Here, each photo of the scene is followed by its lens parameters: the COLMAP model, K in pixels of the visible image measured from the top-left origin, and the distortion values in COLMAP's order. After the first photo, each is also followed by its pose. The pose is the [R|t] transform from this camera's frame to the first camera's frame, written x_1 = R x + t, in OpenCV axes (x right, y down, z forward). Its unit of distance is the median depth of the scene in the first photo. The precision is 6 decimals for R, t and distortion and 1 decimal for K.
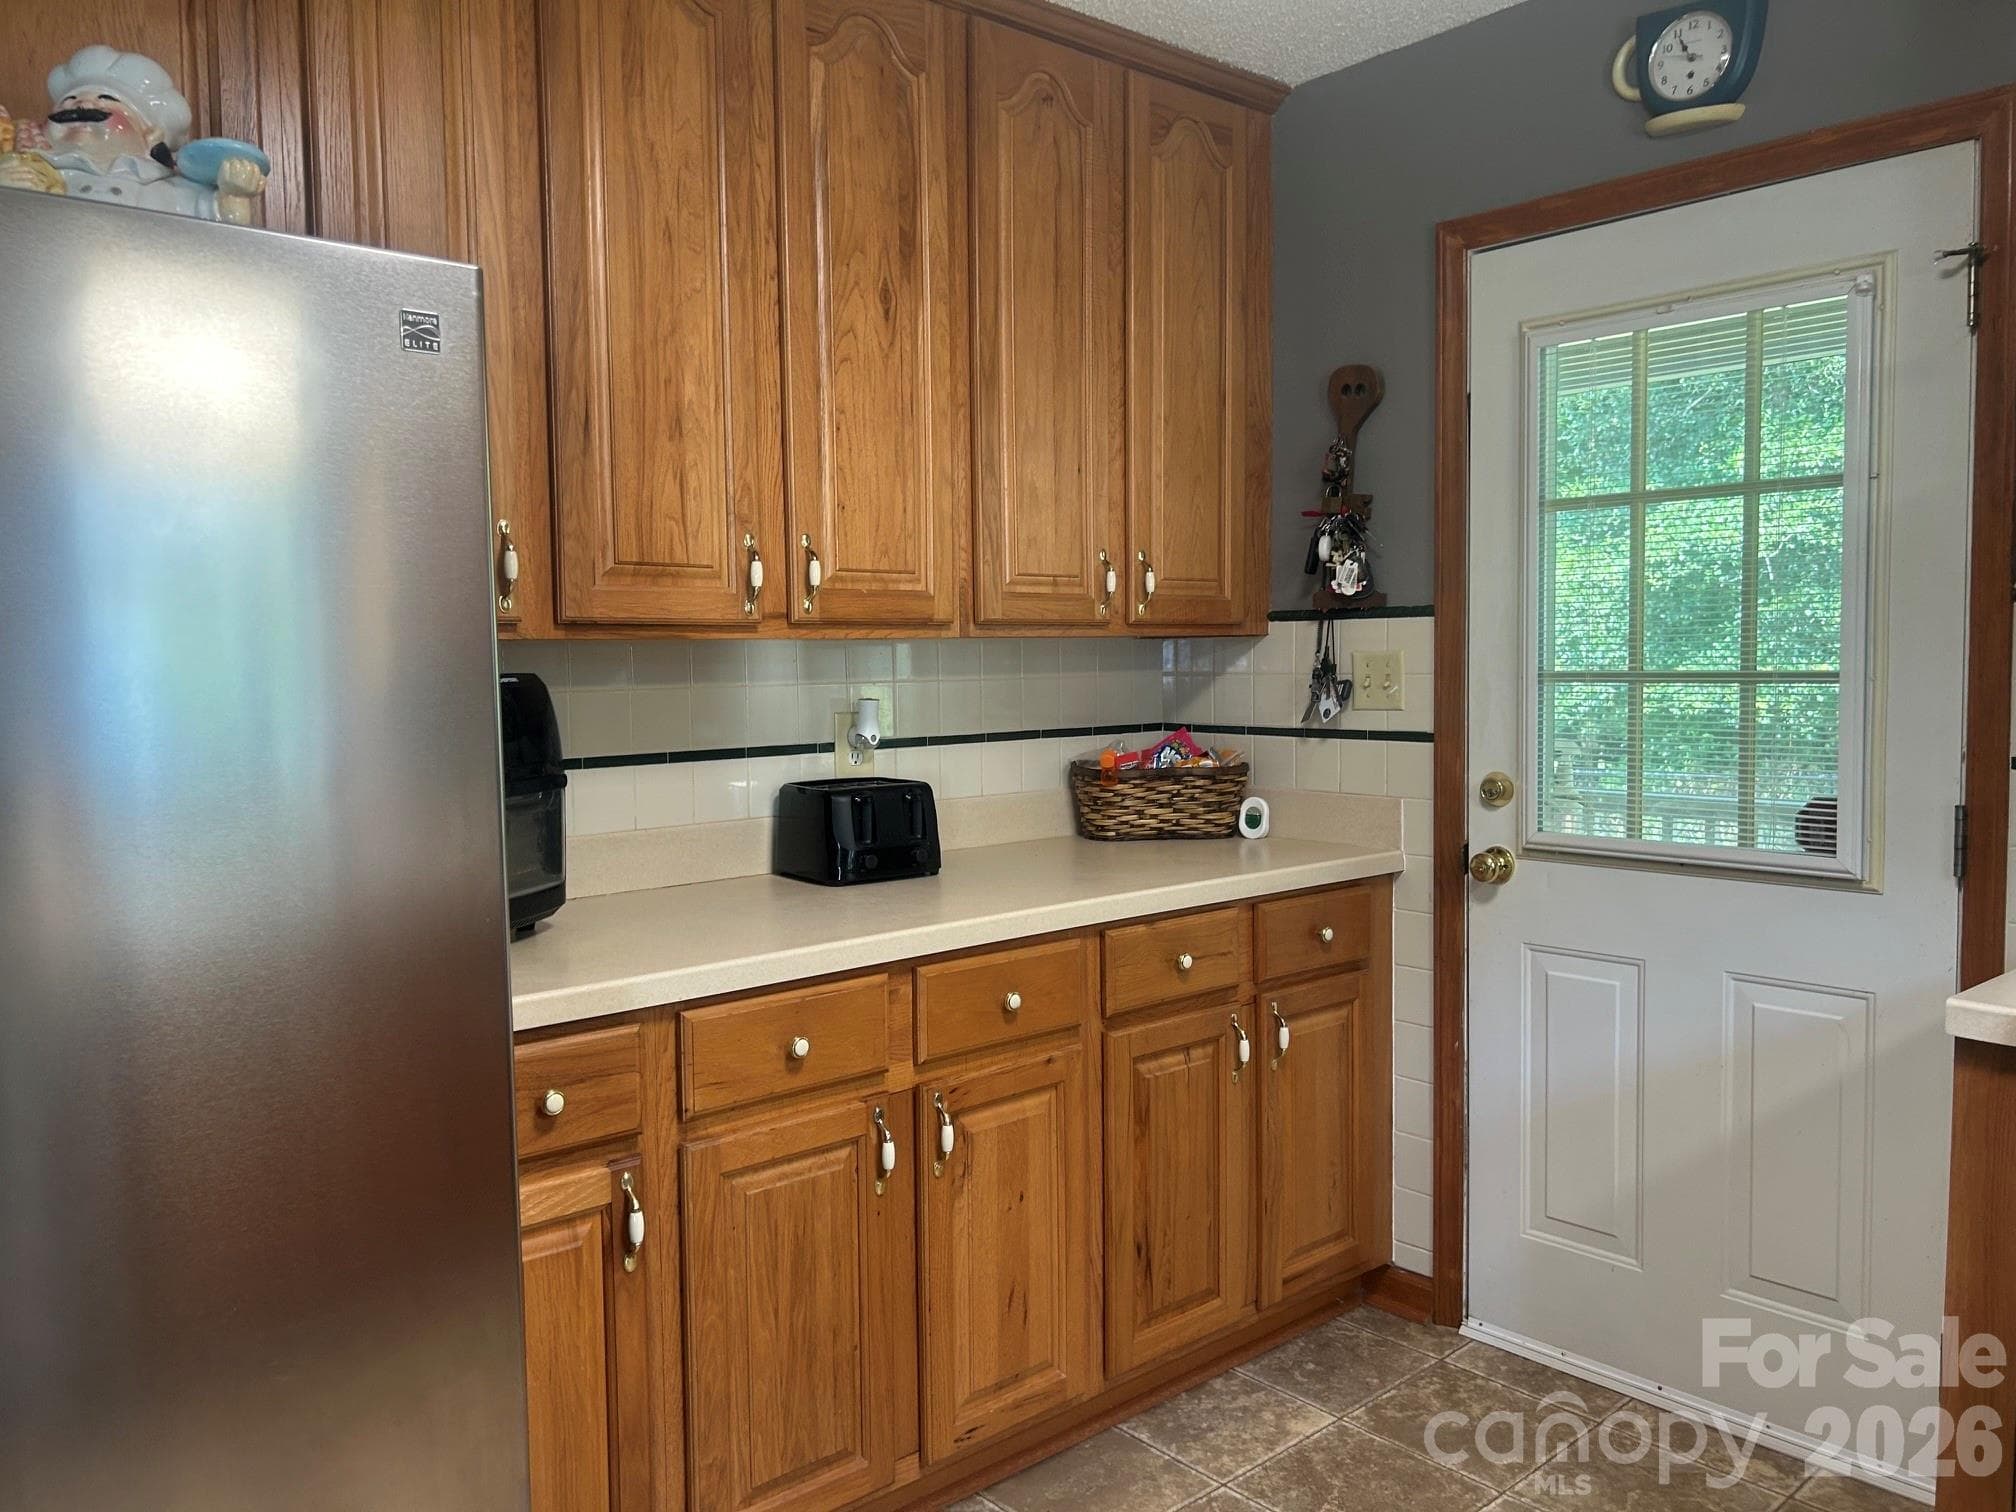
lens RADIAL K [[1500.1, 0, 1001.1], [0, 1500.1, 723.7], [0, 0, 1]] dist [0.011267, -0.003851]
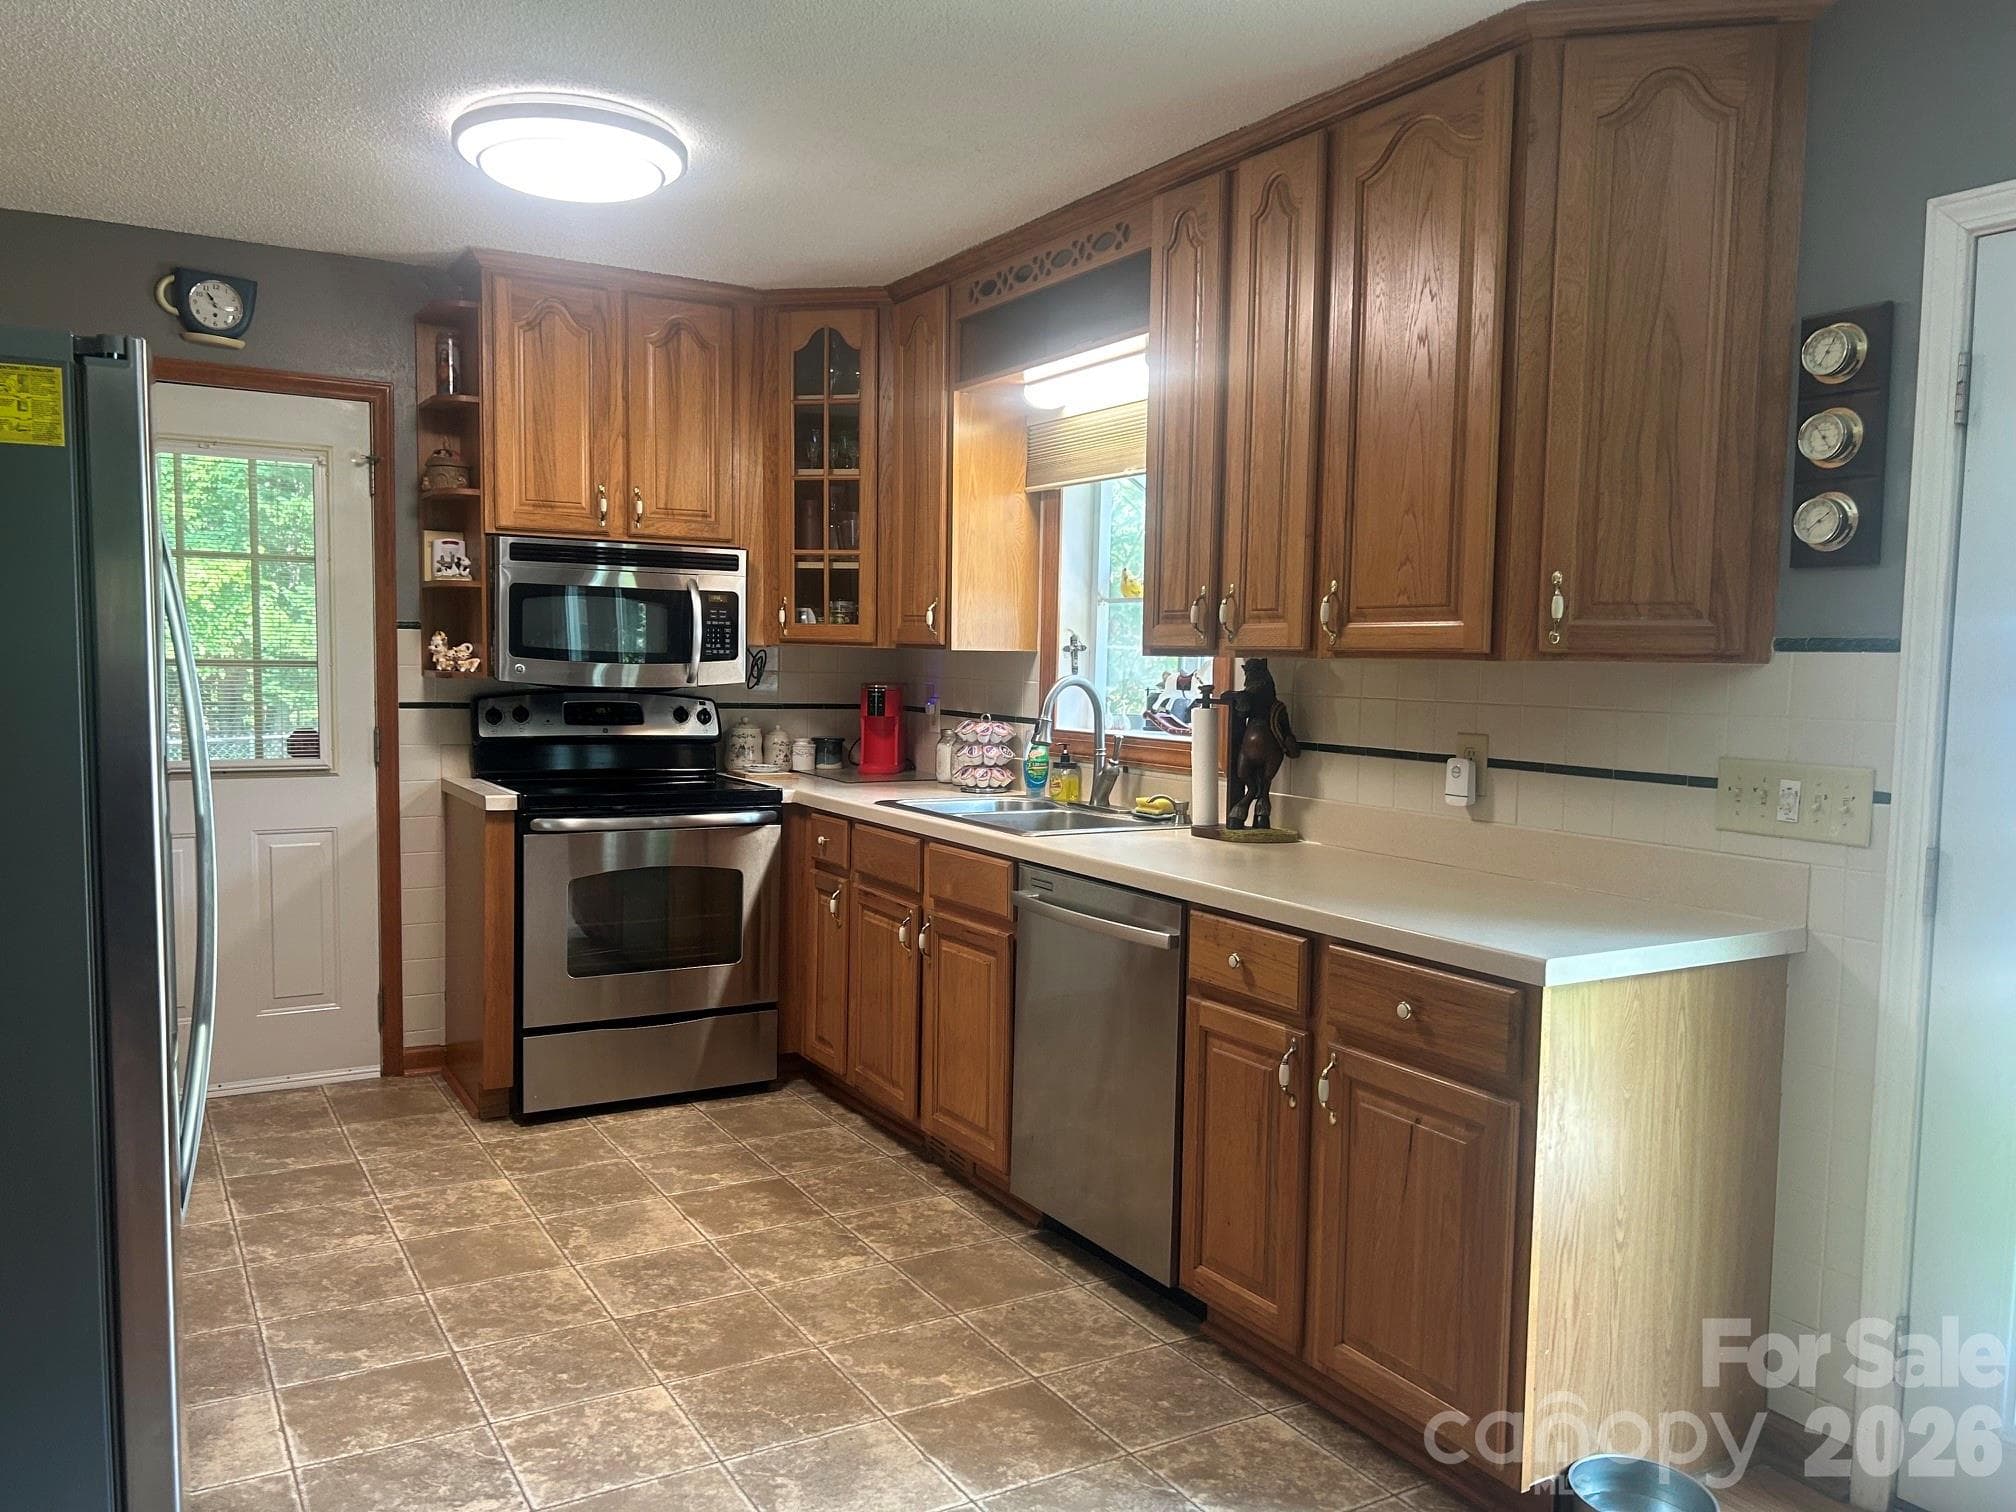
lens RADIAL K [[1536.0, 0, 1008.0], [0, 1536.0, 756.0], [0, 0, 1]] dist [0.034265, -0.004463]
pose [[0.179698, -0.050361, 0.982432, -1.017534], [0.030548, 0.998493, 0.045596, 0.019790], [-0.983247, 0.021817, 0.180966, -0.182305]]
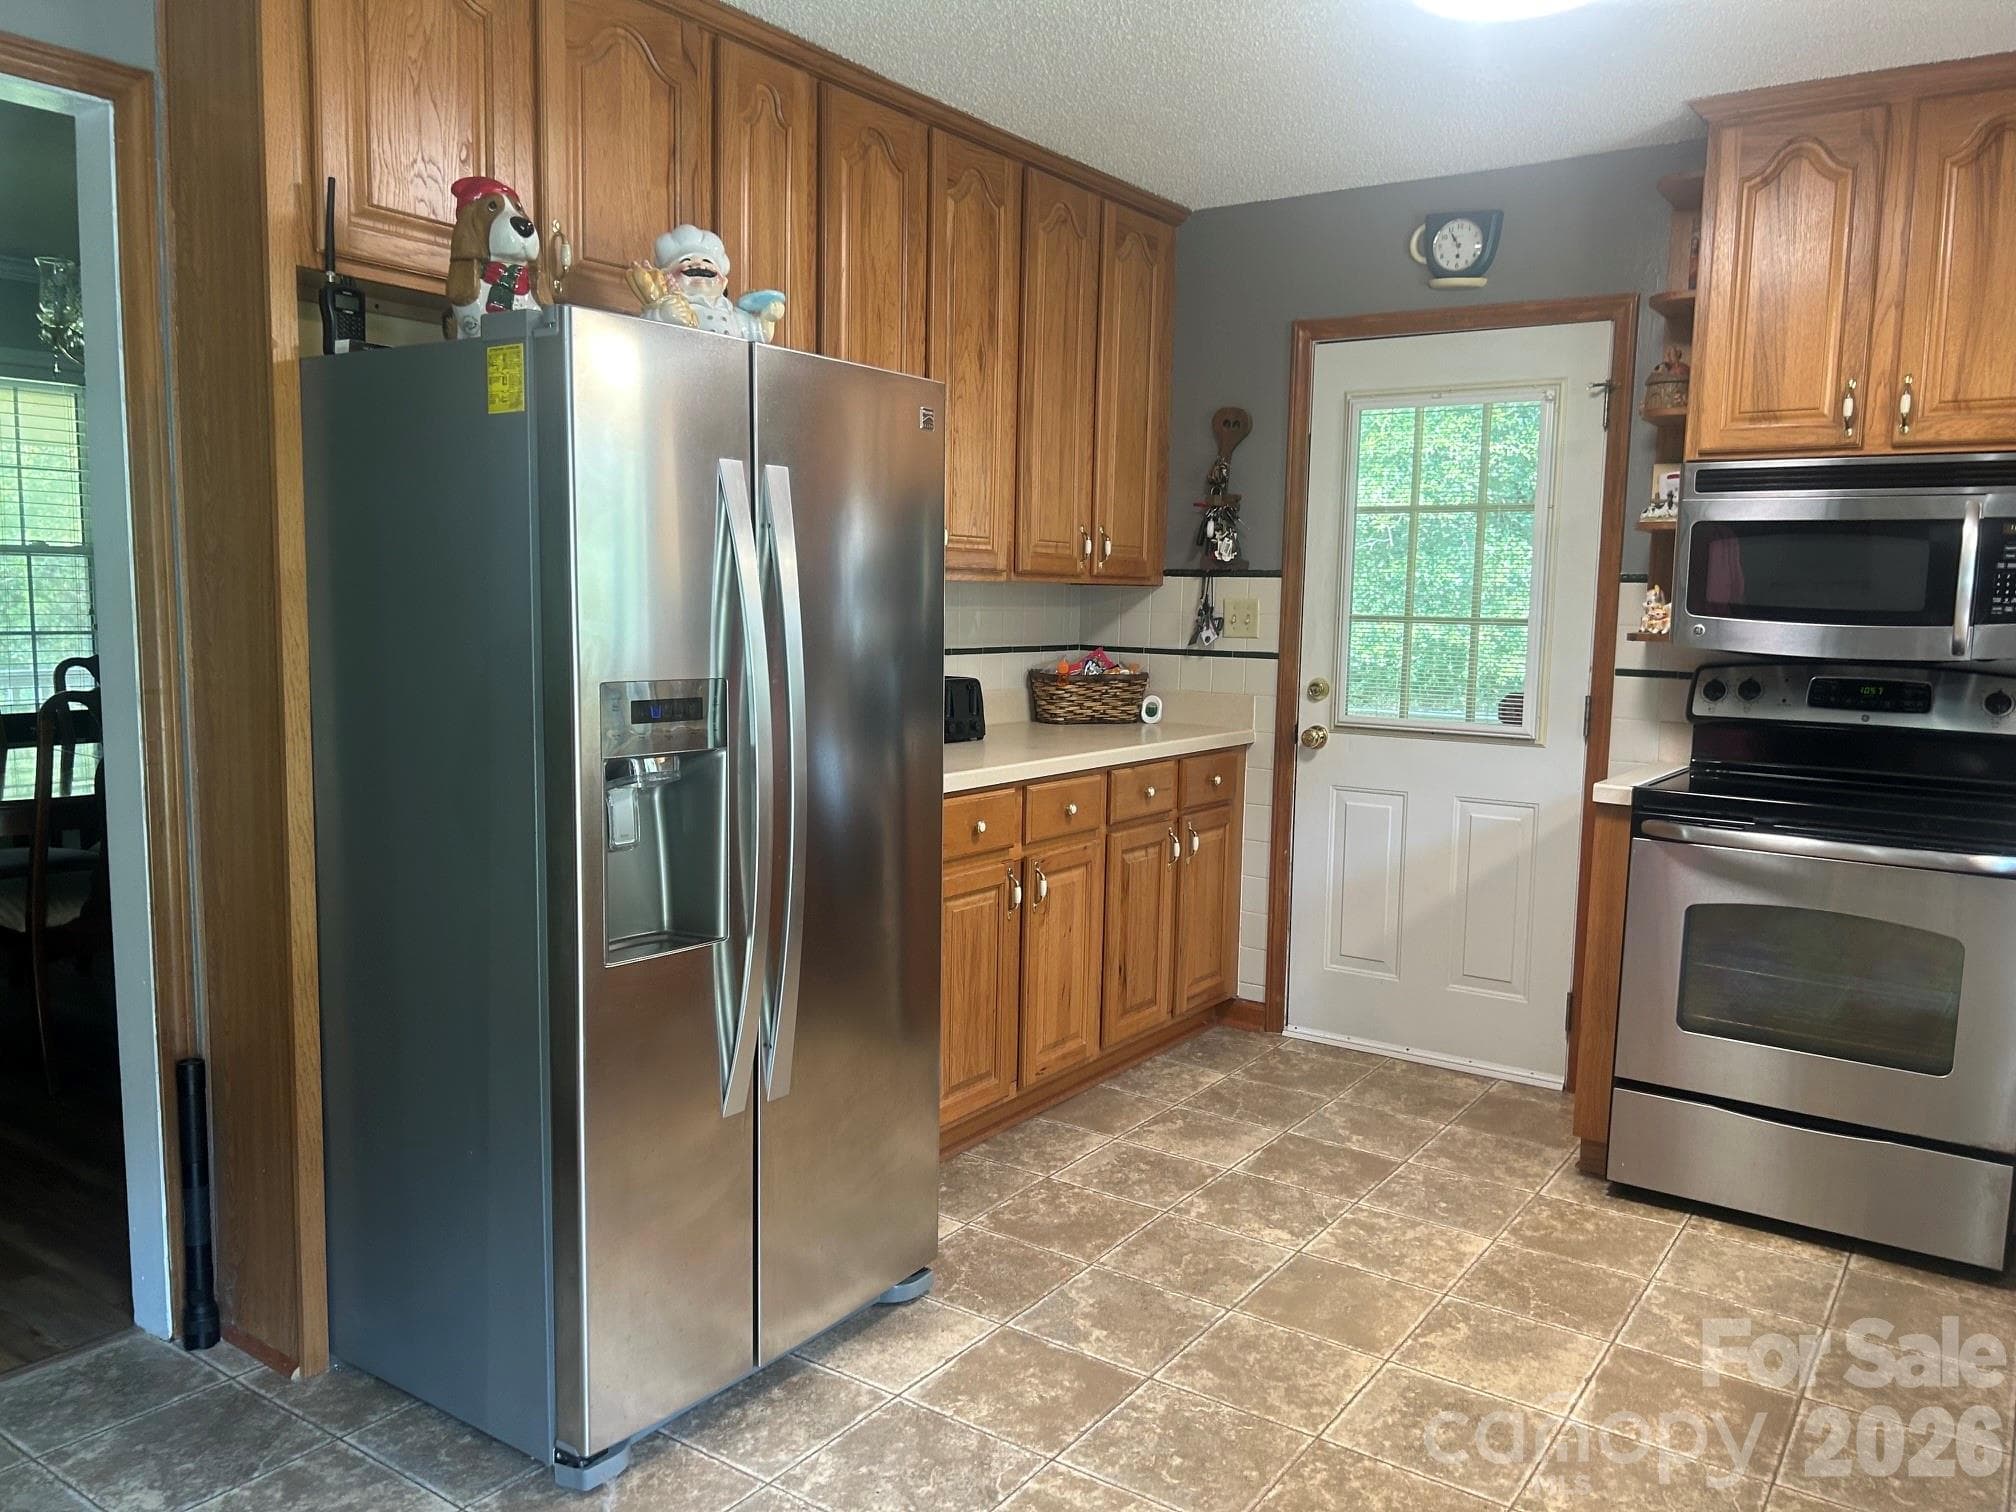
lens RADIAL K [[1536.0, 0, 1008.0], [0, 1536.0, 756.0], [0, 0, 1]] dist [0.034265, -0.004463]
pose [[0.966867, 0.004428, 0.255243, -0.398168], [-0.019300, 0.998256, 0.055793, 0.029957], [-0.254551, -0.058871, 0.965266, -0.481489]]
